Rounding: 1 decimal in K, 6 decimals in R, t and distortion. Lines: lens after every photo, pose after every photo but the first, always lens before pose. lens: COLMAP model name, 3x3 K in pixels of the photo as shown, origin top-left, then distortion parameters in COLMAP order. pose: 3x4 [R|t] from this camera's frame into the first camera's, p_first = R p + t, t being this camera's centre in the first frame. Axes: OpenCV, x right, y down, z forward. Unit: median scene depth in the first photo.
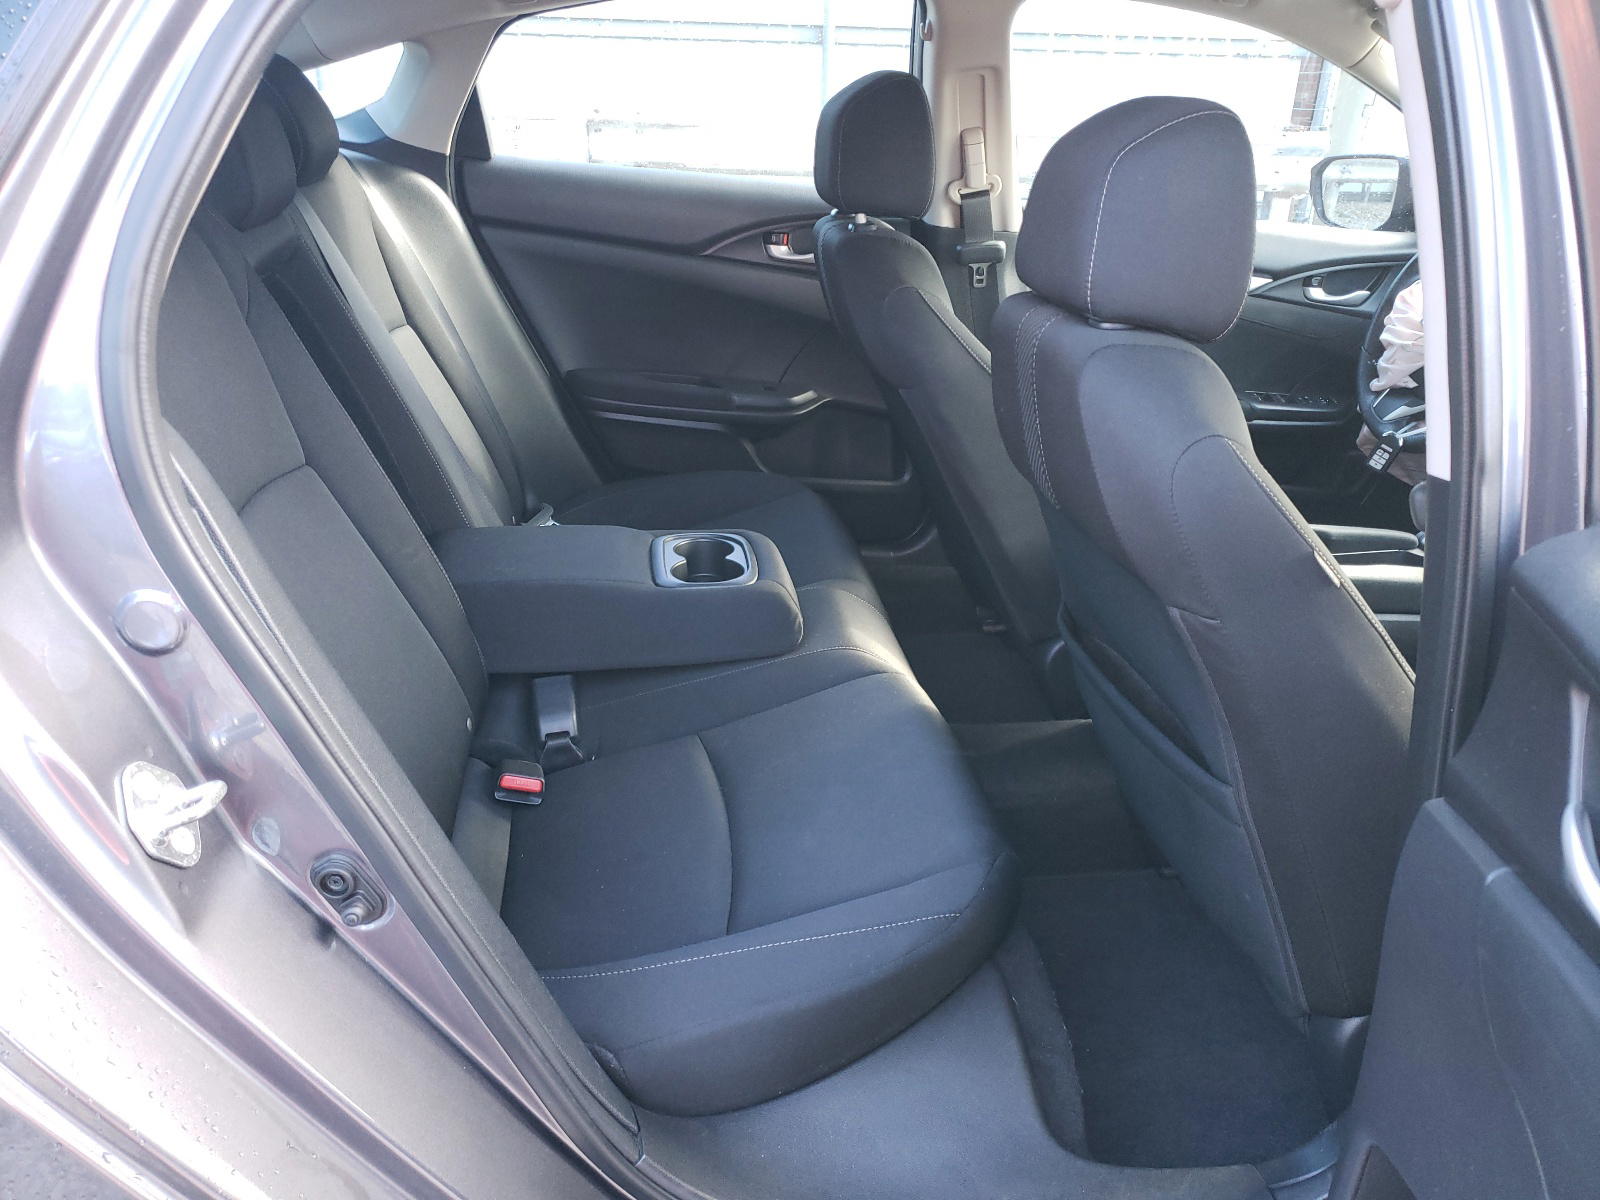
lens RADIAL K [[1186.8, 0, 800.0], [0, 1186.8, 600.0], [0, 0, 1]] dist [0.004807, 0.003234]
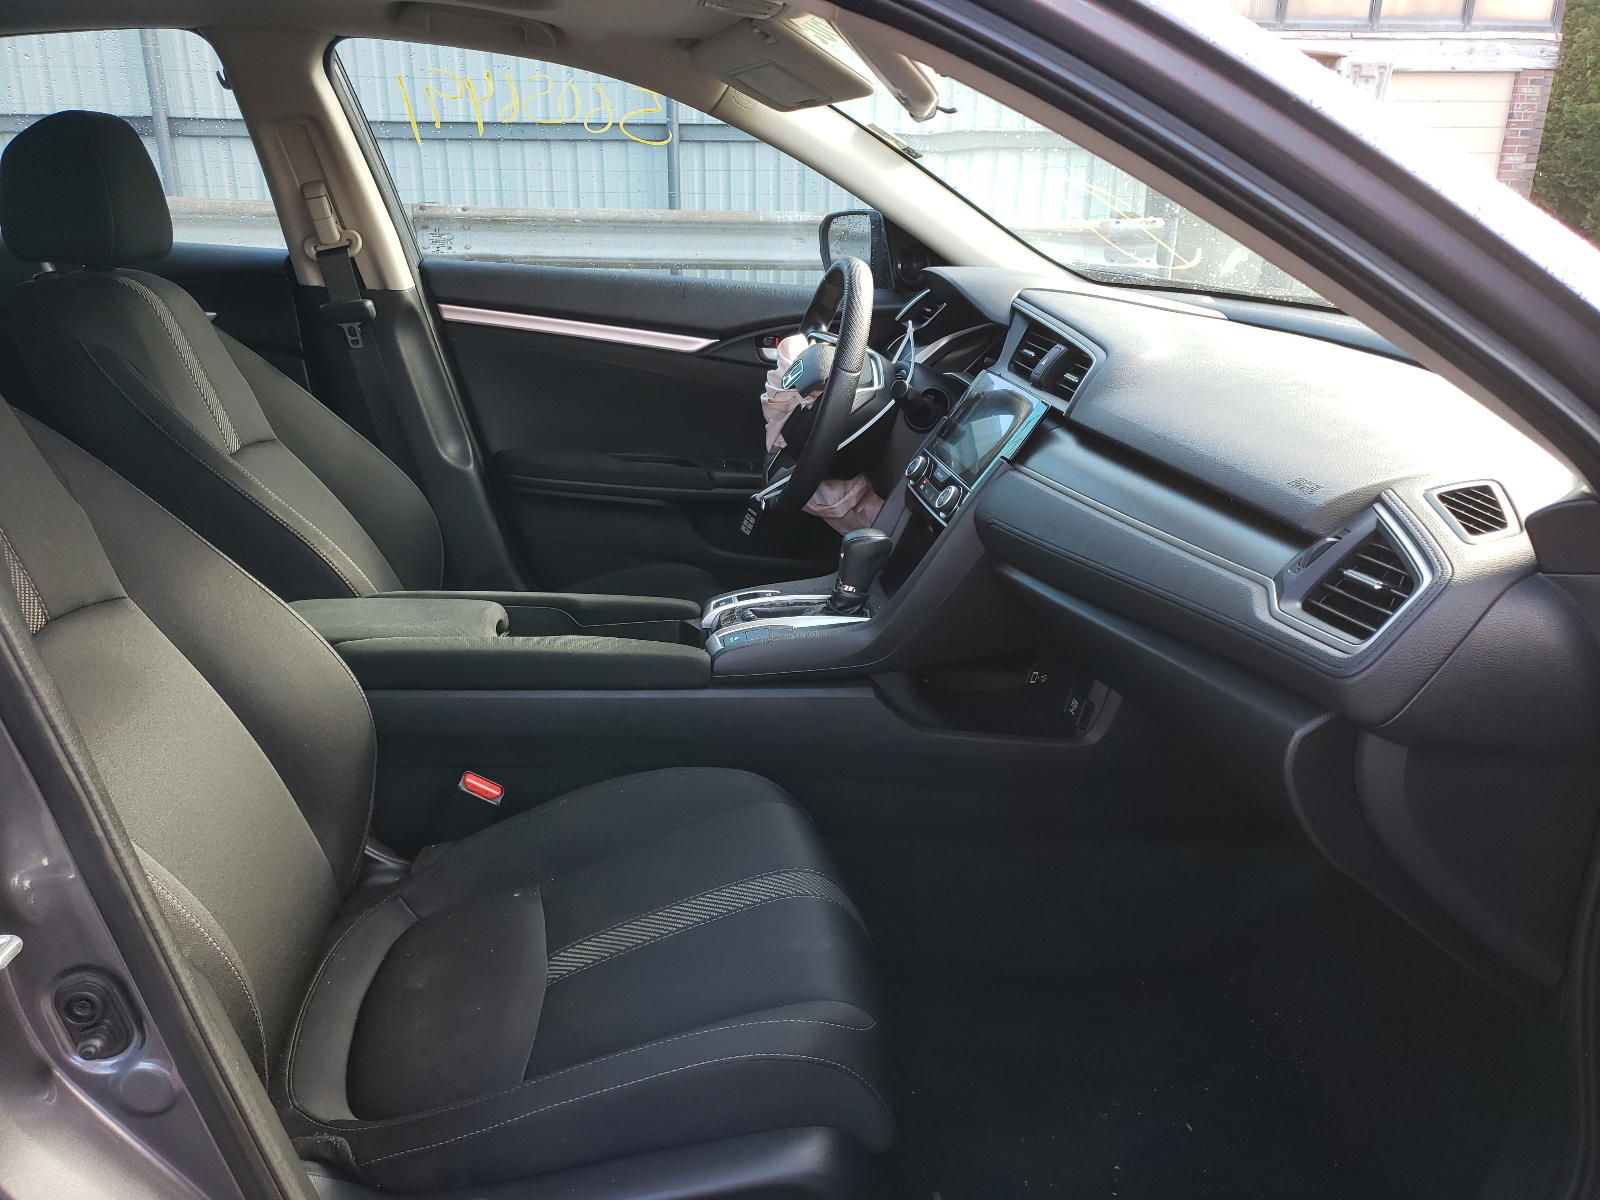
lens RADIAL K [[1215.8, 0, 799.9], [0, 1215.8, 576.9], [0, 0, 1]] dist [0.002858, 0.002563]
pose [[0.999827, -0.011192, -0.014864, 0.517193], [0.009574, 0.994451, -0.104767, 0.019088], [0.015954, 0.104606, 0.994386, 0.073208]]
